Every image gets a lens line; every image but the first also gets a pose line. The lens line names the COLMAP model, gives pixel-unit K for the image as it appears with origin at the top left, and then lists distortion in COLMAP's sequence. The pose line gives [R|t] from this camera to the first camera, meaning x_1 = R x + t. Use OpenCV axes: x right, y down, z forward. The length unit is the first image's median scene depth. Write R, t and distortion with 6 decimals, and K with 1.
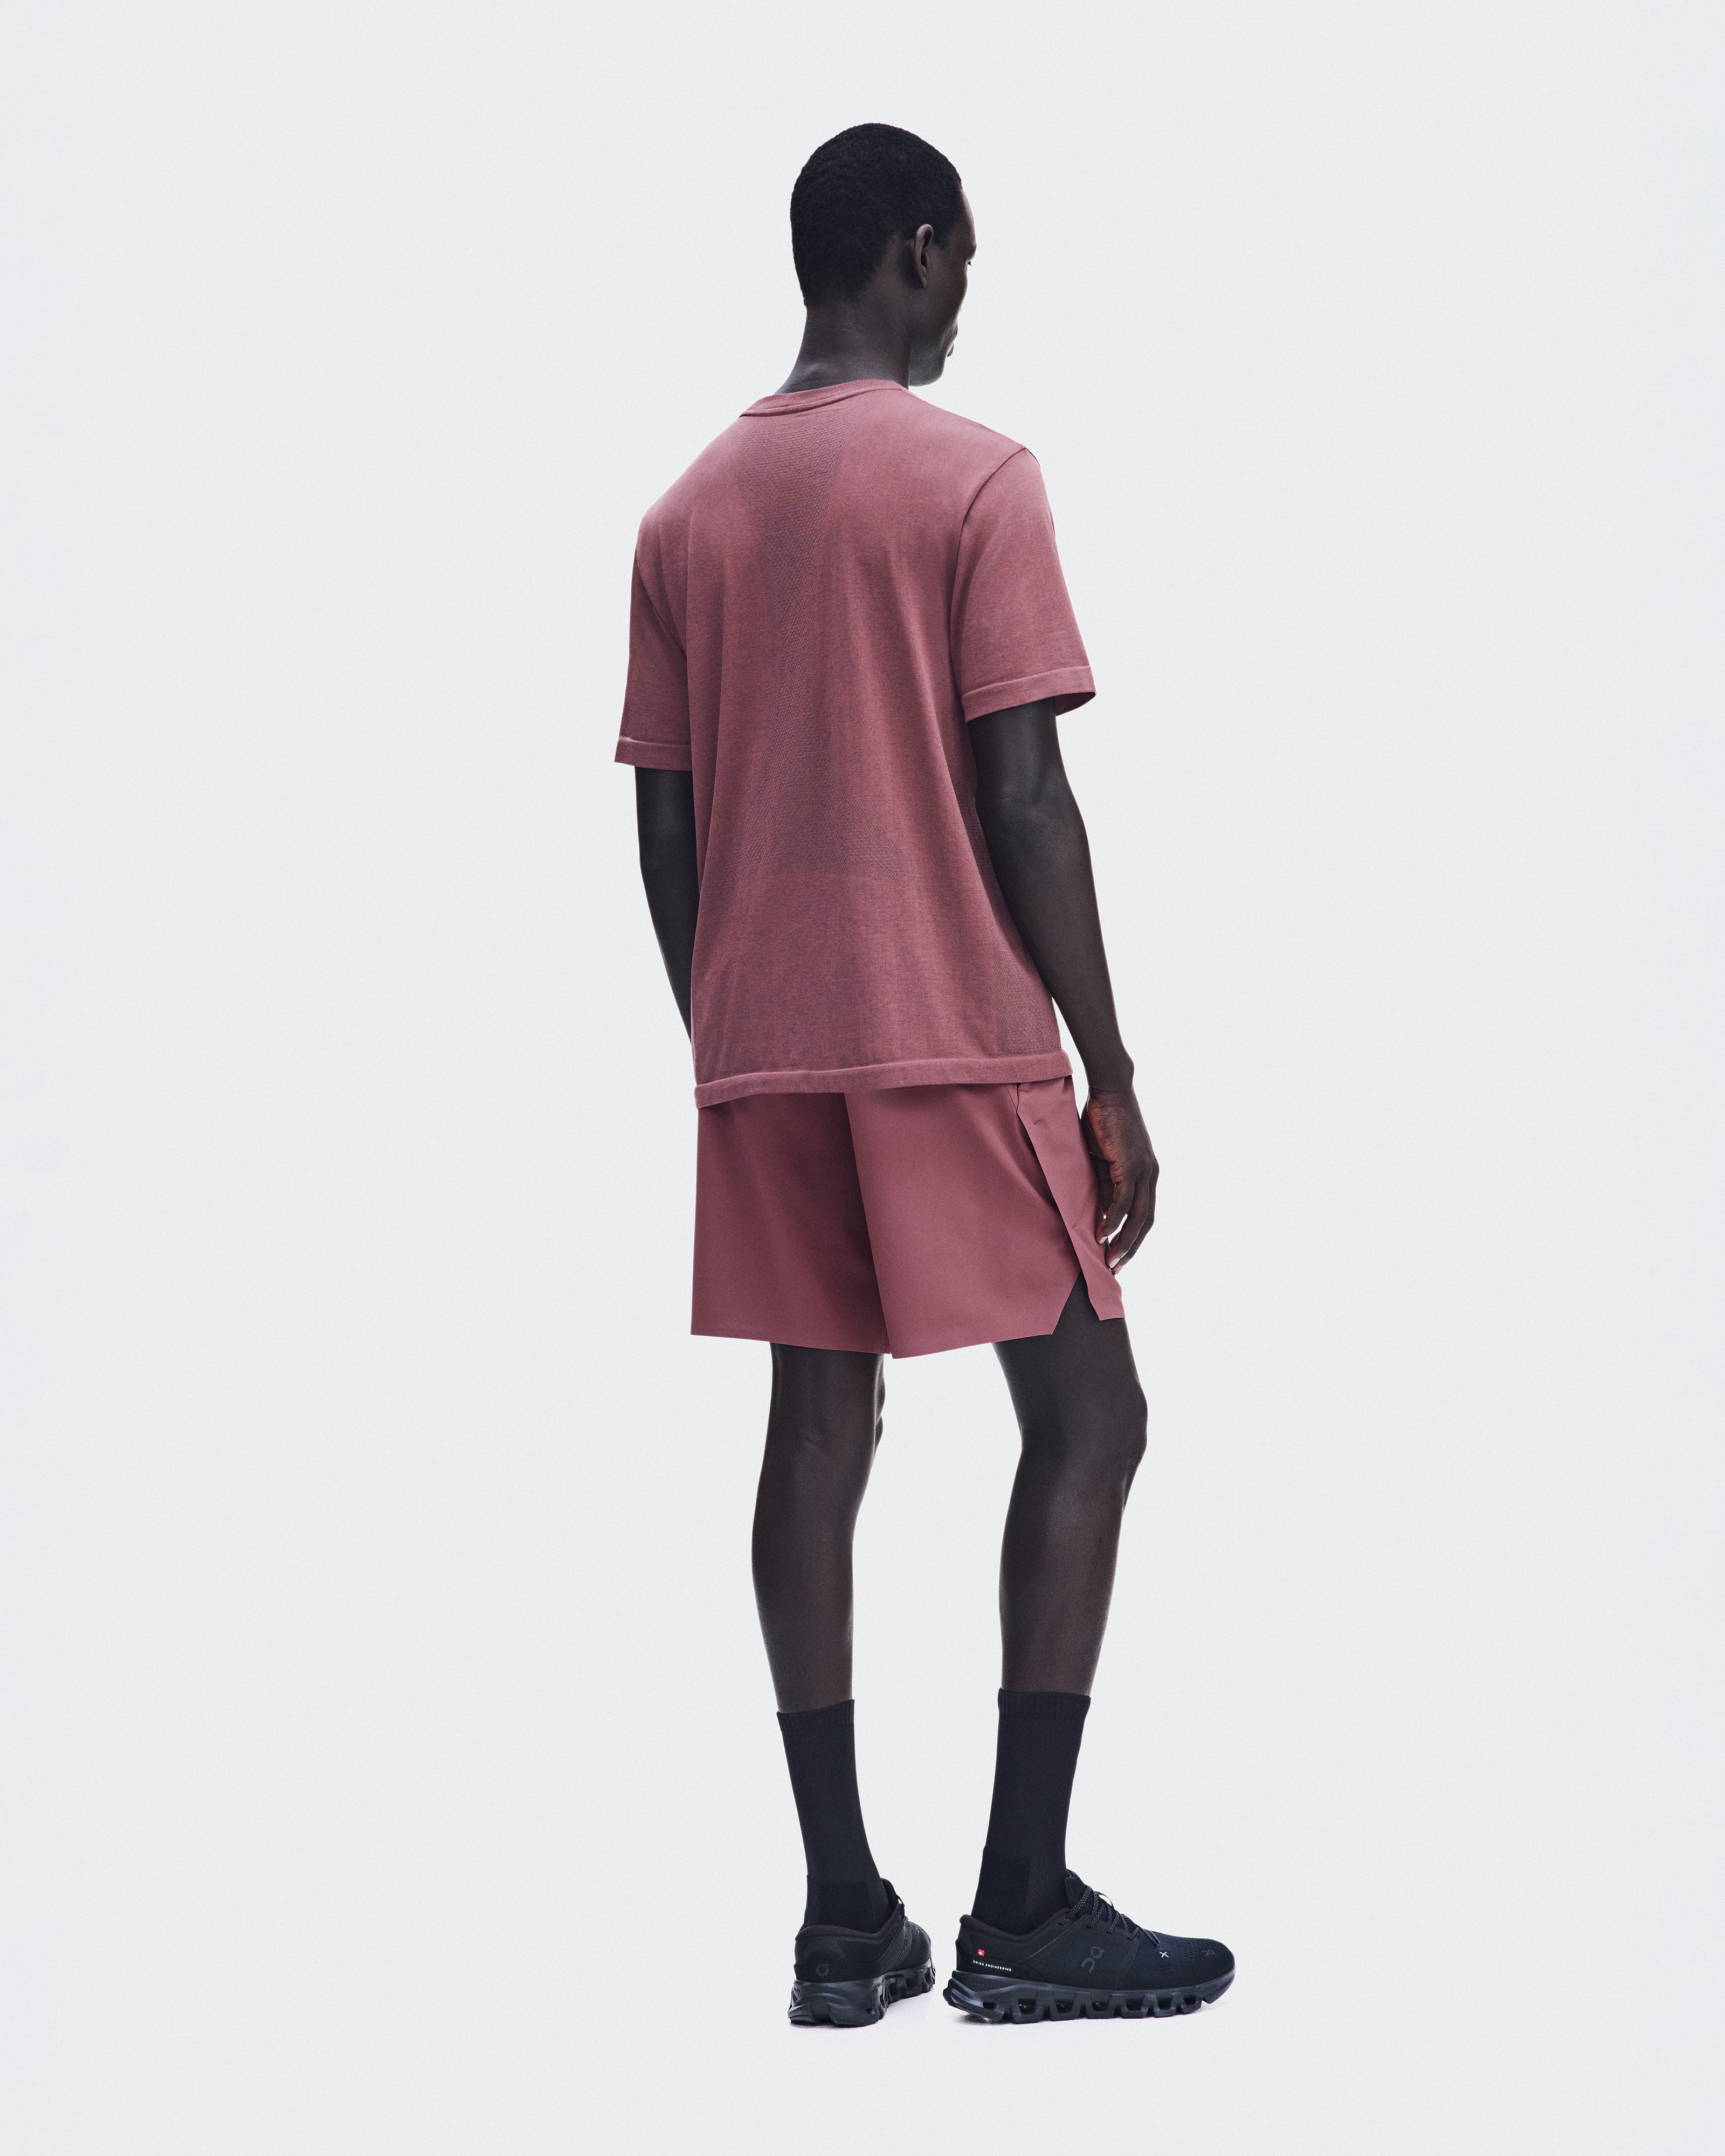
lens RADIAL K [[4462.1, 0, 862.5], [0, 4462.1, 1078.0], [0, 0, 1]] dist [0.012389, 0.009021]
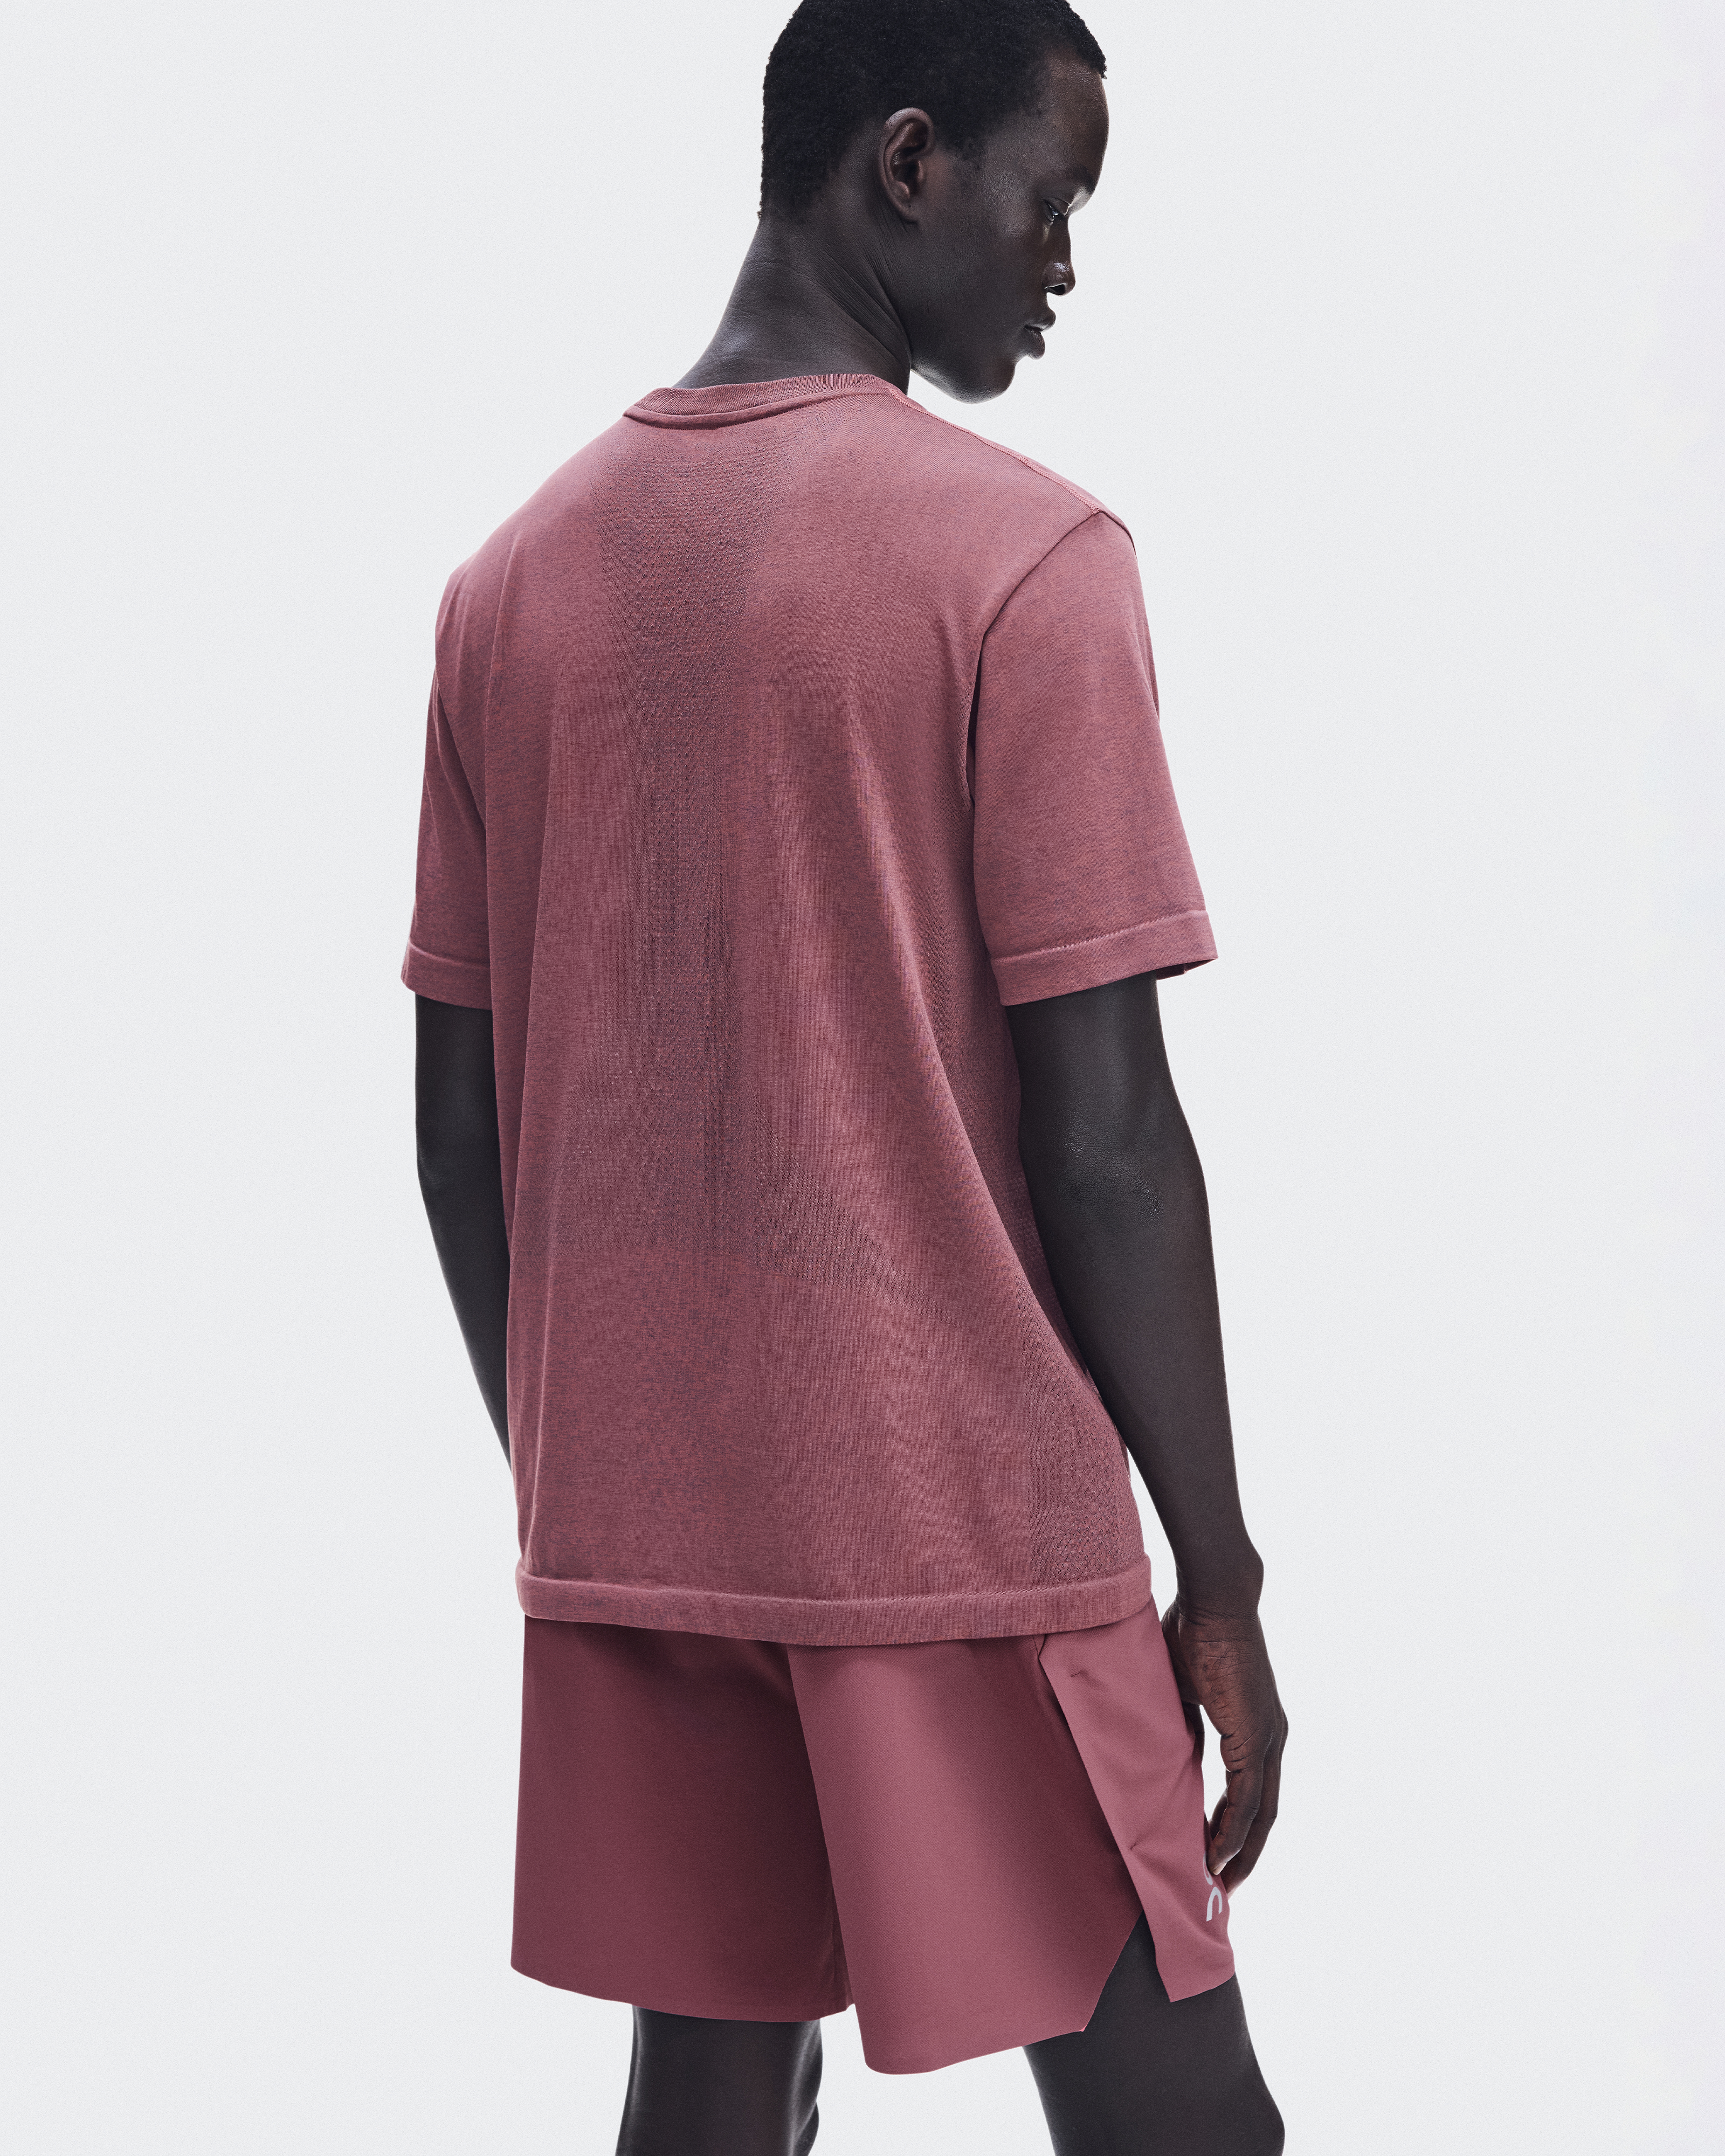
lens RADIAL K [[4698.7, 0, 862.5], [0, 4698.7, 1078.0], [0, 0, 1]] dist [-0.065155, 0.002325]
pose [[0.999426, 0.031007, -0.013673, 0.015729], [-0.030700, 0.999284, 0.022124, -0.081863], [0.014349, -0.021692, 0.999662, 0.414917]]
